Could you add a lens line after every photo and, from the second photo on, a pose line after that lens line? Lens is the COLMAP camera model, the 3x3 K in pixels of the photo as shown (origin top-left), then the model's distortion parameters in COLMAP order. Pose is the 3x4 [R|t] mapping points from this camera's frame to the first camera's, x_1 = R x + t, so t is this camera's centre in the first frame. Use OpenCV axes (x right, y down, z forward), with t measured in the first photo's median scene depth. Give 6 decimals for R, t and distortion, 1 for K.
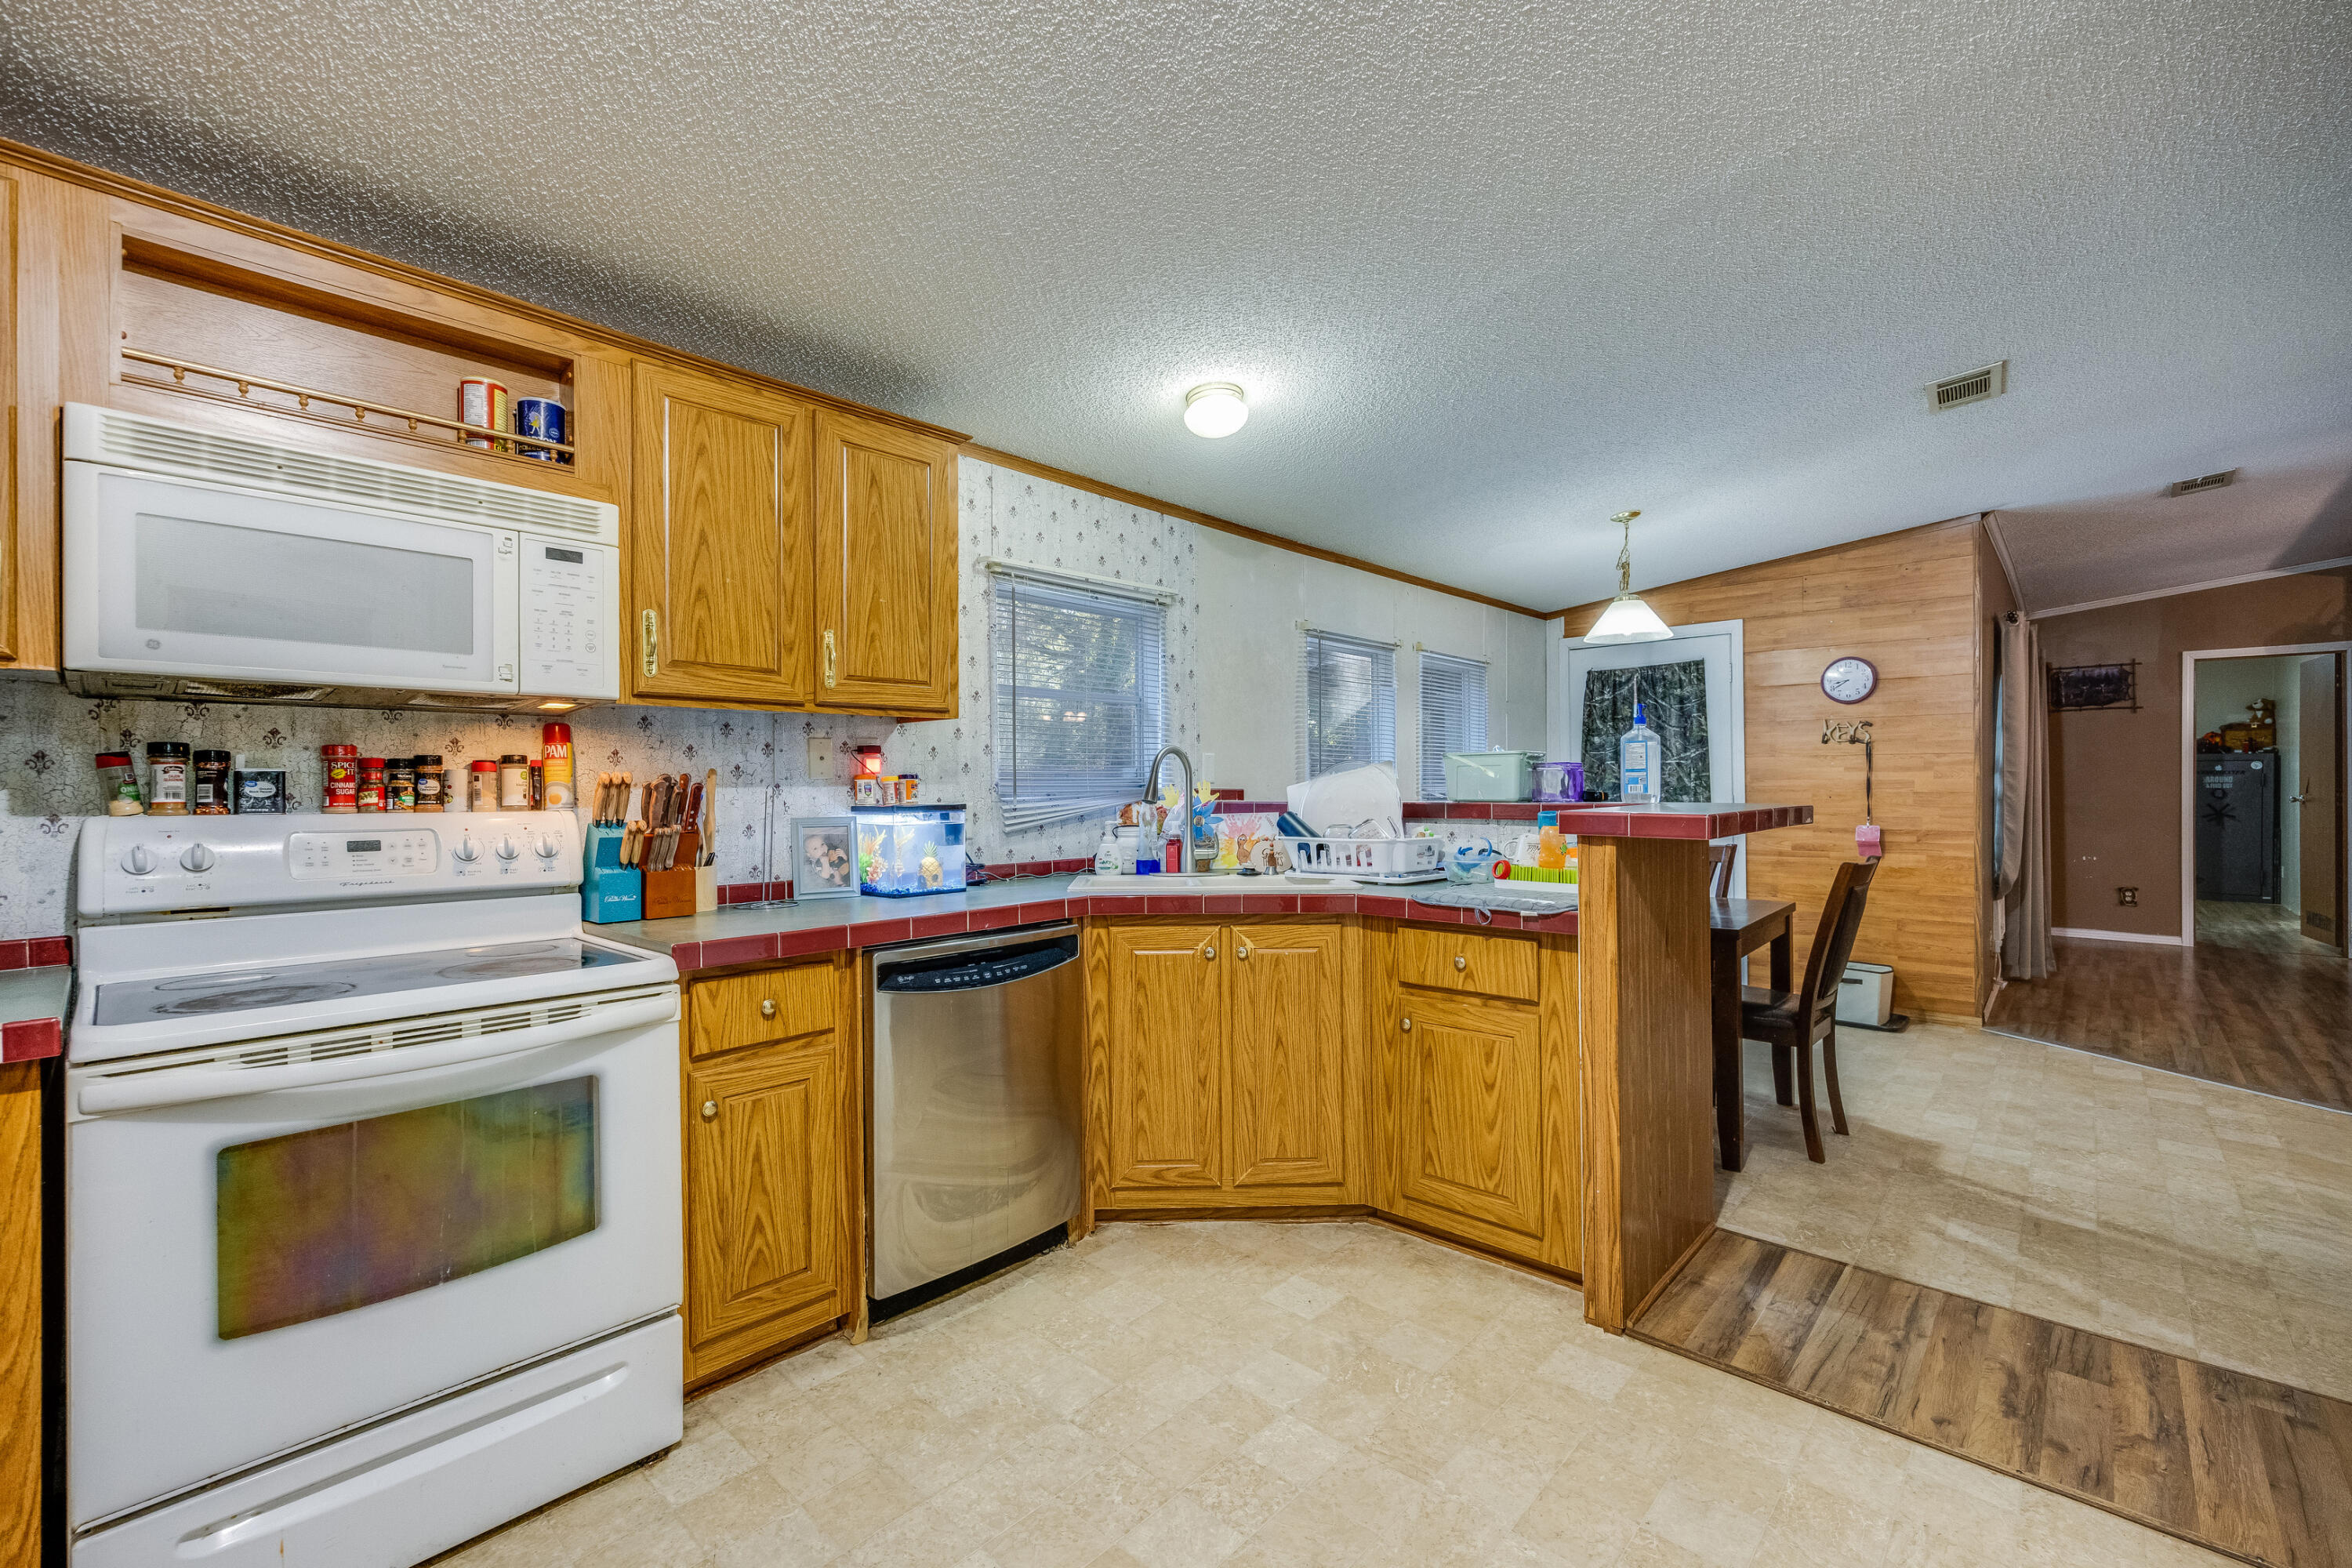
lens RADIAL K [[967.5, 0, 1183.6], [0, 967.5, 778.1], [0, 0, 1]] dist [0.000689, 0.000724]
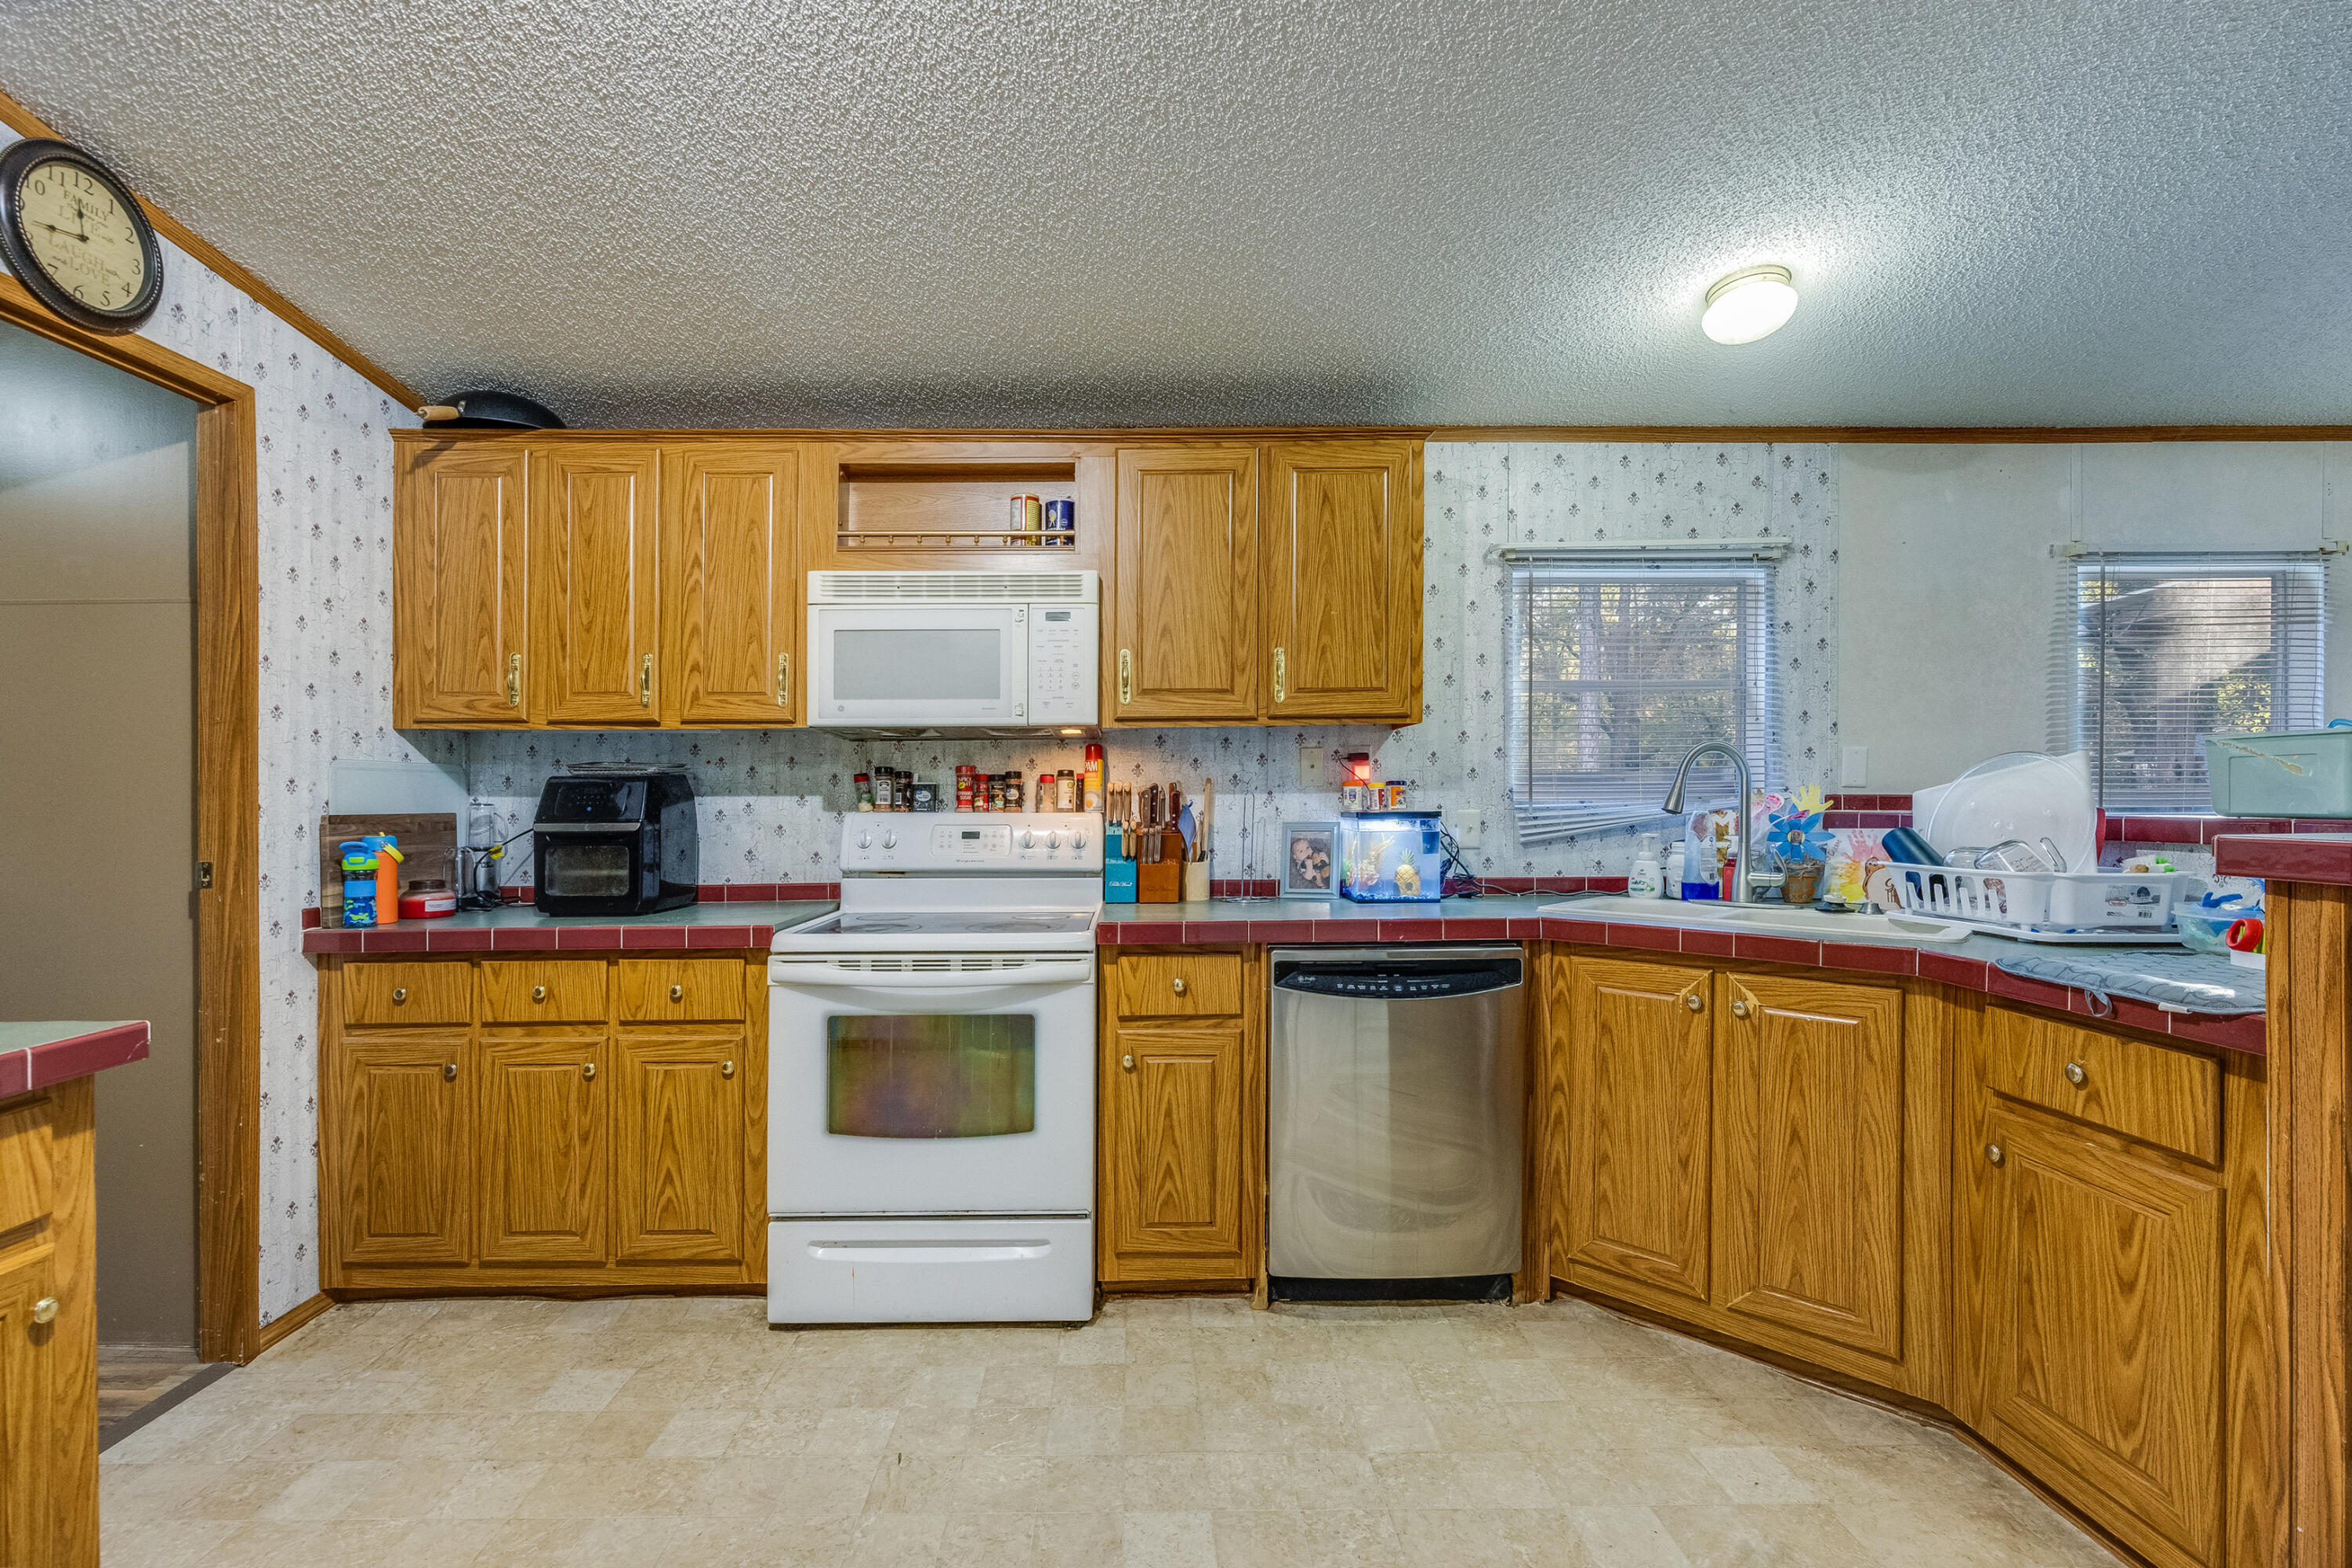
lens RADIAL K [[1017.3, 0, 1176.0], [0, 1017.3, 784.0], [0, 0, 1]] dist [-0.002198, 0.000764]
pose [[0.695906, -0.007379, -0.718095, 0.362515], [0.008625, 0.999961, -0.001917, -0.000496], [0.718081, -0.004859, 0.695943, 0.128331]]
